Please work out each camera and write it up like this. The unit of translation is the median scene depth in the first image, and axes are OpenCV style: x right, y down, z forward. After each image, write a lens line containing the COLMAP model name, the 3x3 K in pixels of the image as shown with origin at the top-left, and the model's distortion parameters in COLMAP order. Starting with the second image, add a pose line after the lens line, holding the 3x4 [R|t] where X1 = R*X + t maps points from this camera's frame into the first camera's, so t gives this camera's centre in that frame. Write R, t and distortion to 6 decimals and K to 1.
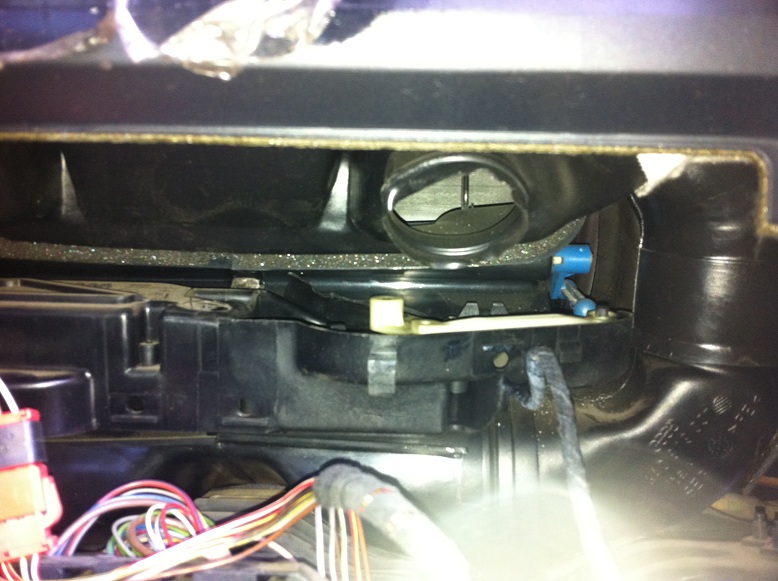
lens RADIAL K [[693.8, 0, 389.0], [0, 693.8, 290.5], [0, 0, 1]] dist [0.001189, -0.171924]
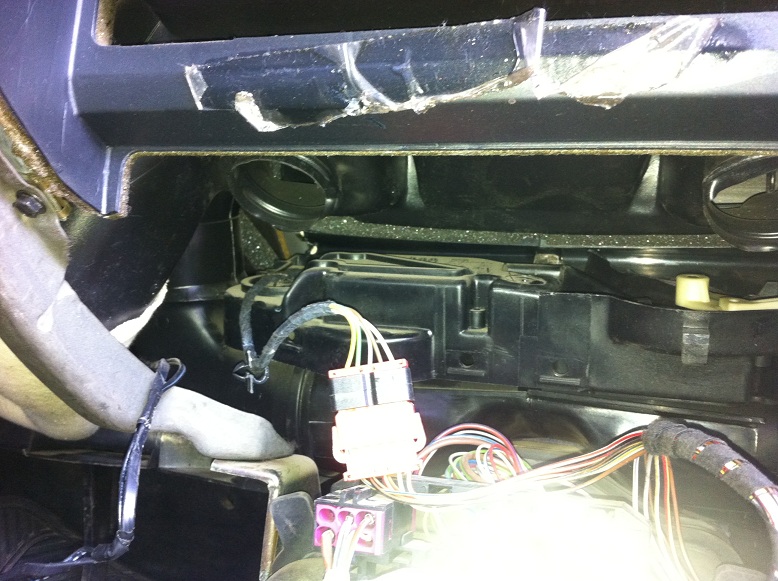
lens RADIAL K [[693.8, 0, 389.0], [0, 693.8, 290.5], [0, 0, 1]] dist [0.001189, -0.171924]
pose [[0.942738, 0.029425, -0.332233, -0.096156], [-0.013672, 0.998673, 0.049653, -0.014845], [0.333253, -0.042268, 0.941889, -0.180386]]
